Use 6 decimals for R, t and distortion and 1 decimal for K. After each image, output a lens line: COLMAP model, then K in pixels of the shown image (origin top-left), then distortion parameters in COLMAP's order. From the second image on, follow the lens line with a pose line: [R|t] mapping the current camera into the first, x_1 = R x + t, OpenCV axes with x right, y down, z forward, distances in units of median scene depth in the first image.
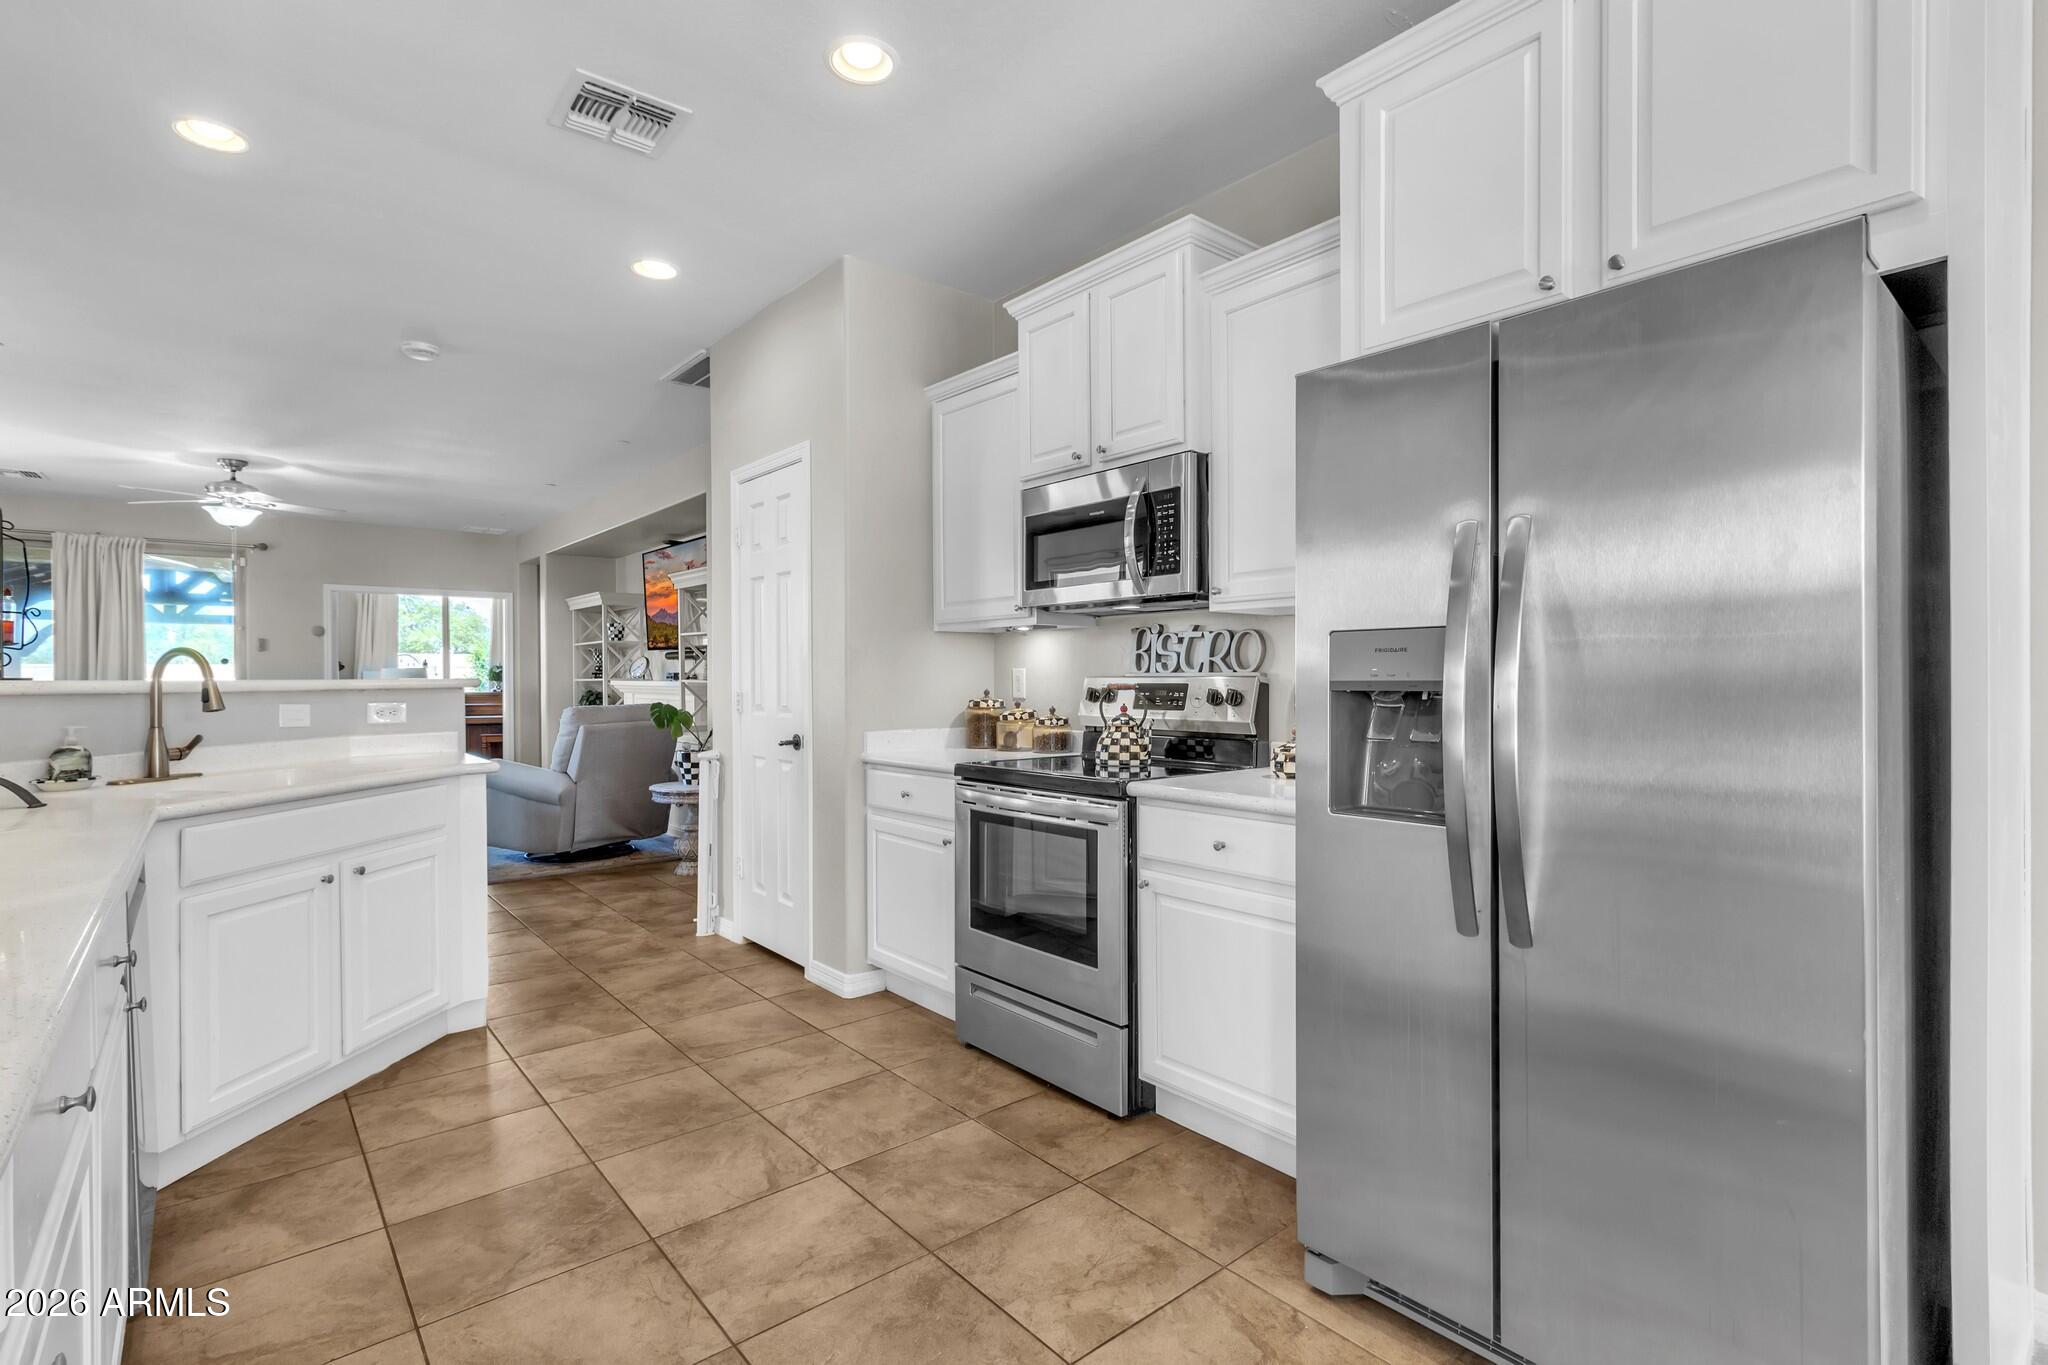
lens RADIAL K [[957.8, 0, 1024.1], [0, 957.8, 682.8], [0, 0, 1]] dist [0.005808, -0.000014]
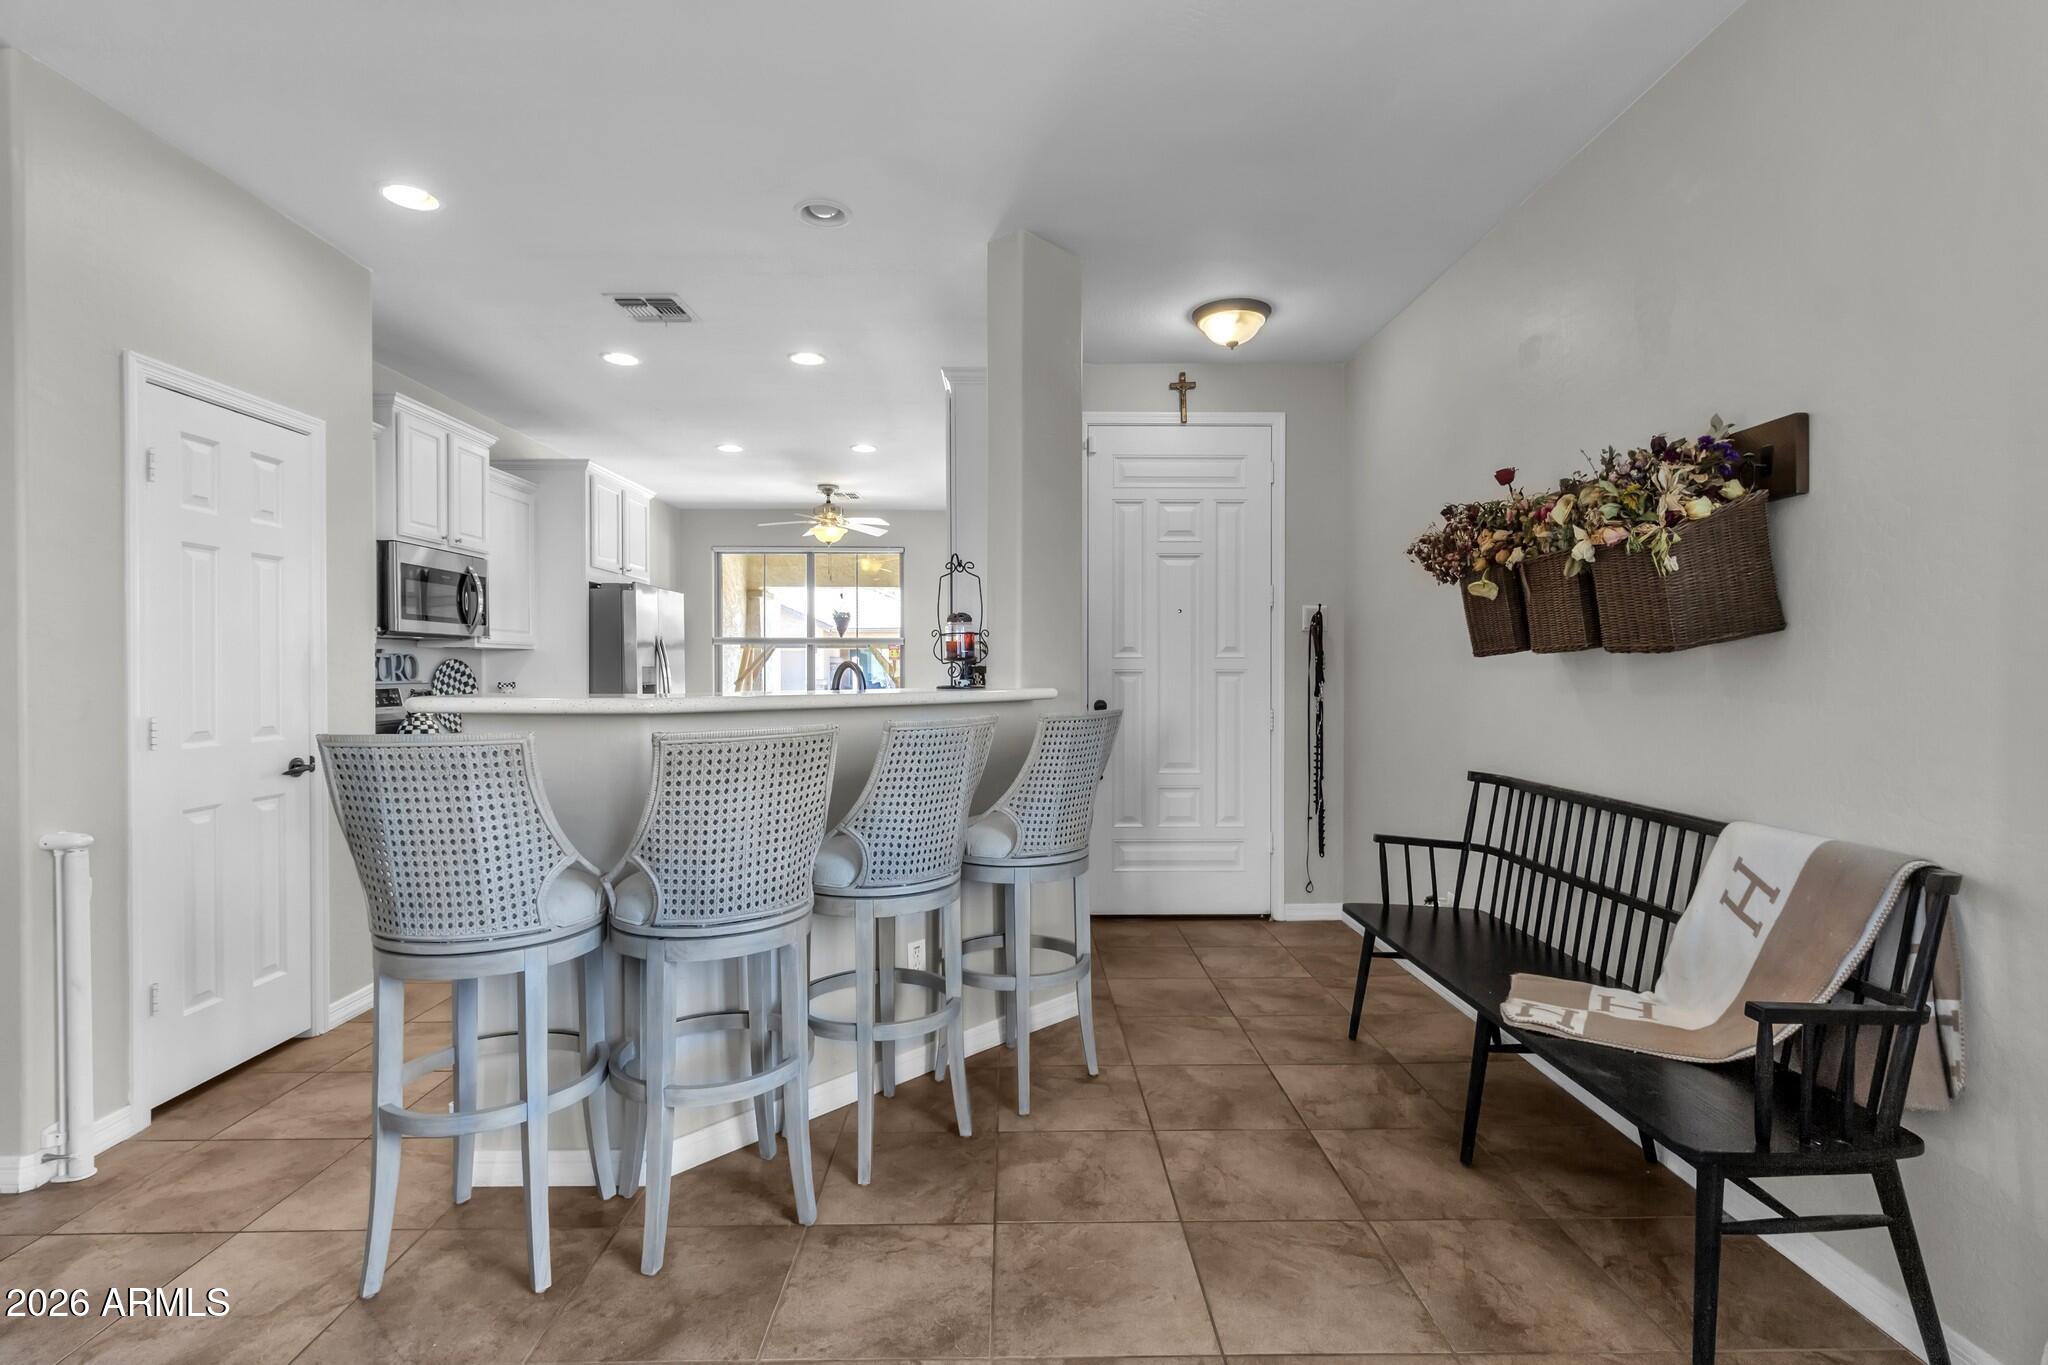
lens RADIAL K [[957.8, 0, 1016.1], [0, 957.8, 674.7], [0, 0, 1]] dist [0.005808, -0.000014]
pose [[-0.771114, -0.000242, 0.636697, -1.619335], [0.005709, 0.999957, 0.007294, -0.026893], [-0.636671, 0.009259, -0.771080, 1.615590]]
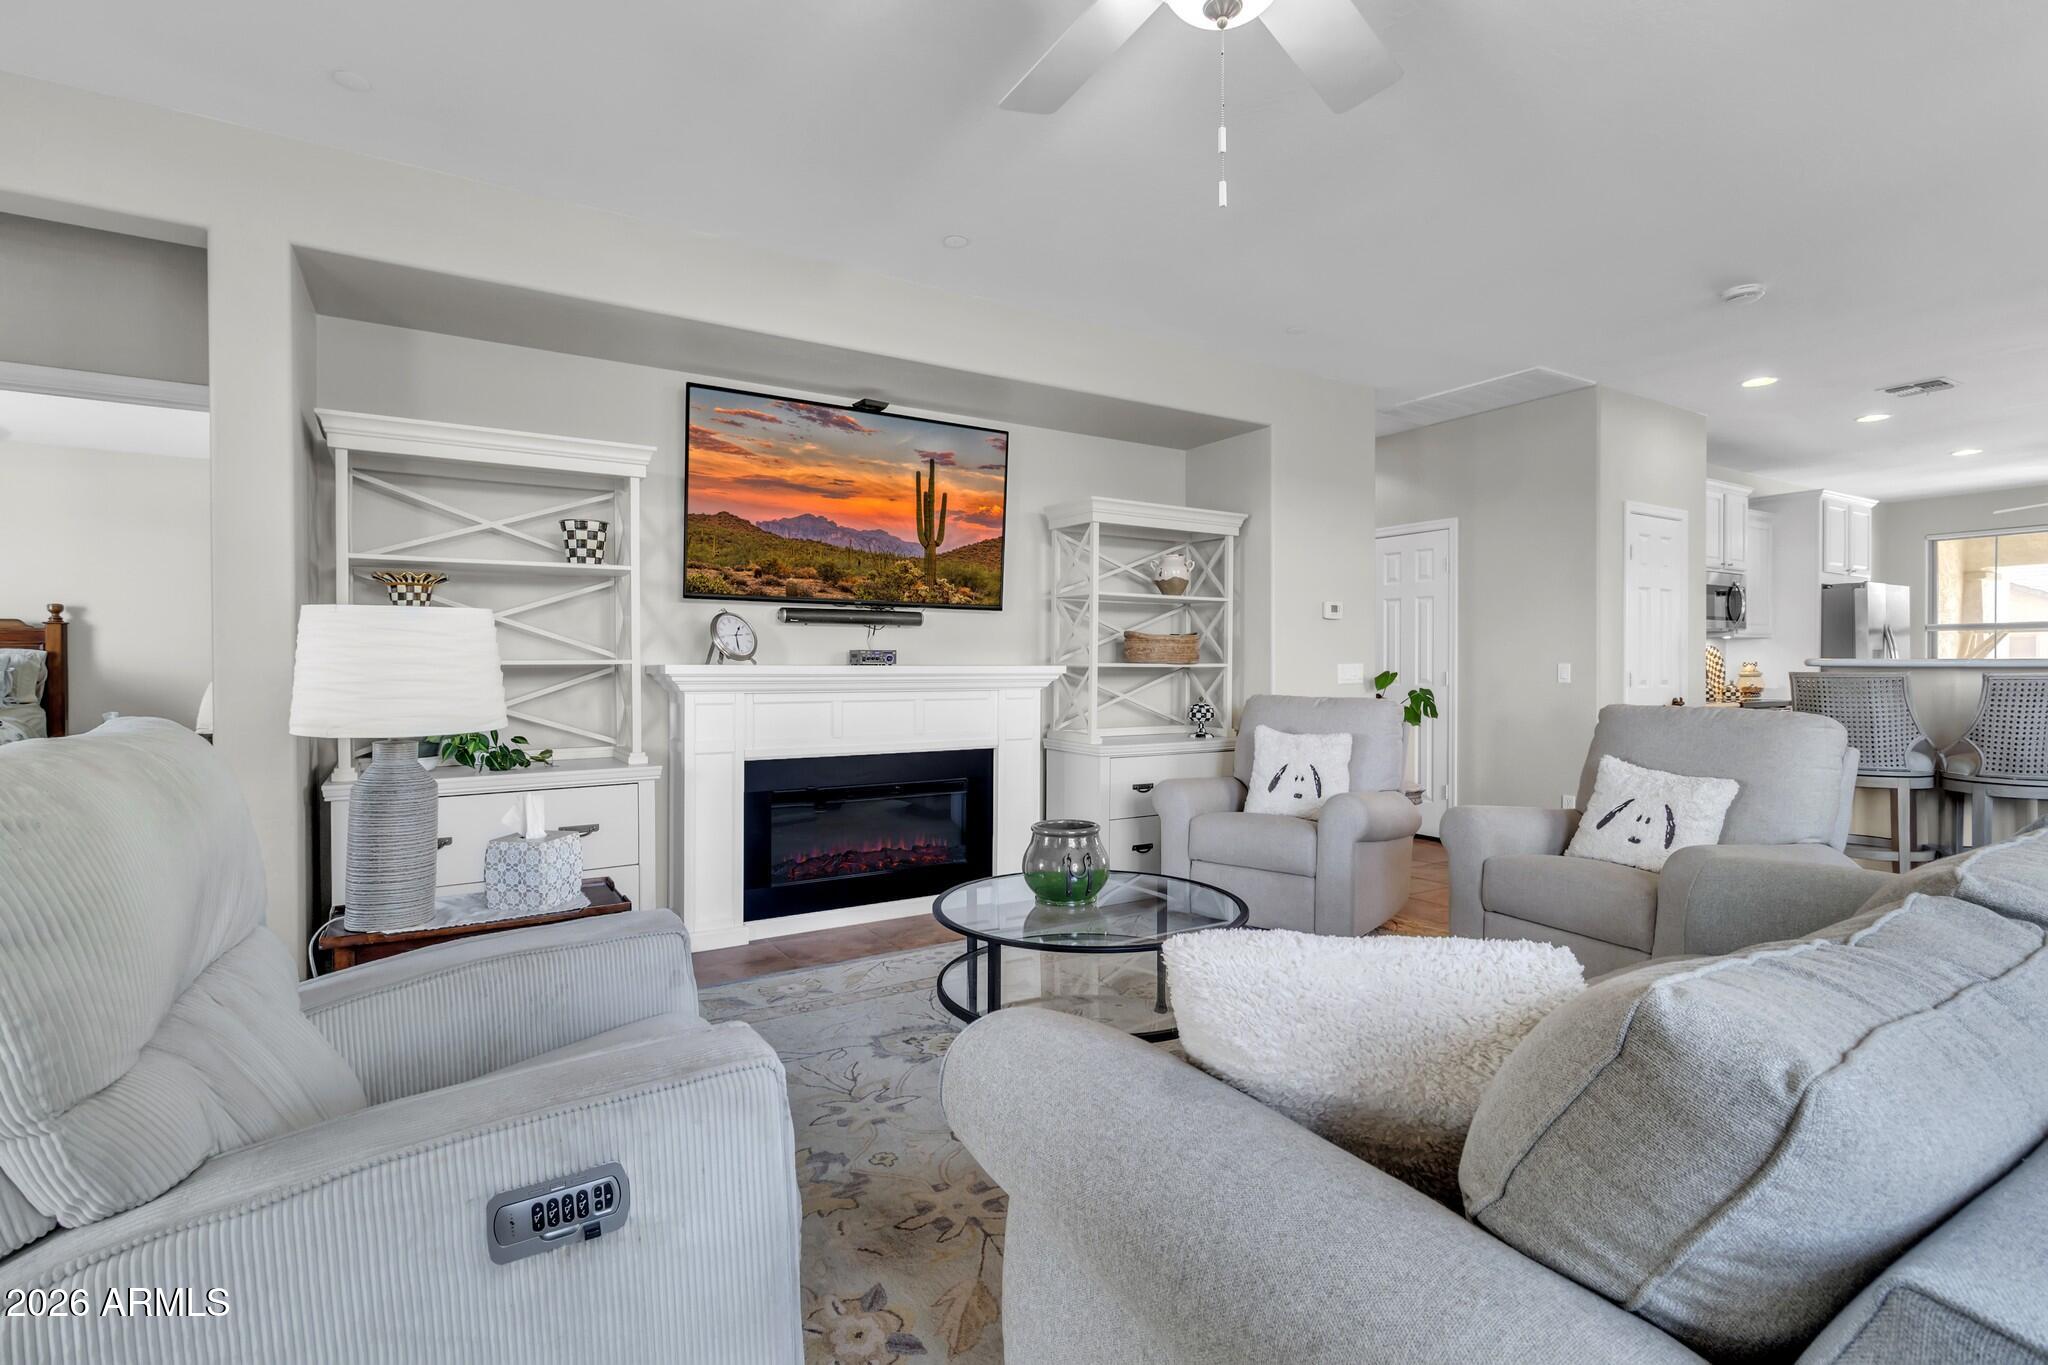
lens RADIAL K [[957.8, 0, 1022.3], [0, 957.8, 672.3], [0, 0, 1]] dist [0.005808, -0.000014]
pose [[0.140722, -0.006070, 0.990031, -2.464594], [0.004165, 0.999976, 0.005539, 0.000355], [-0.990040, 0.003344, 0.140744, 2.355090]]
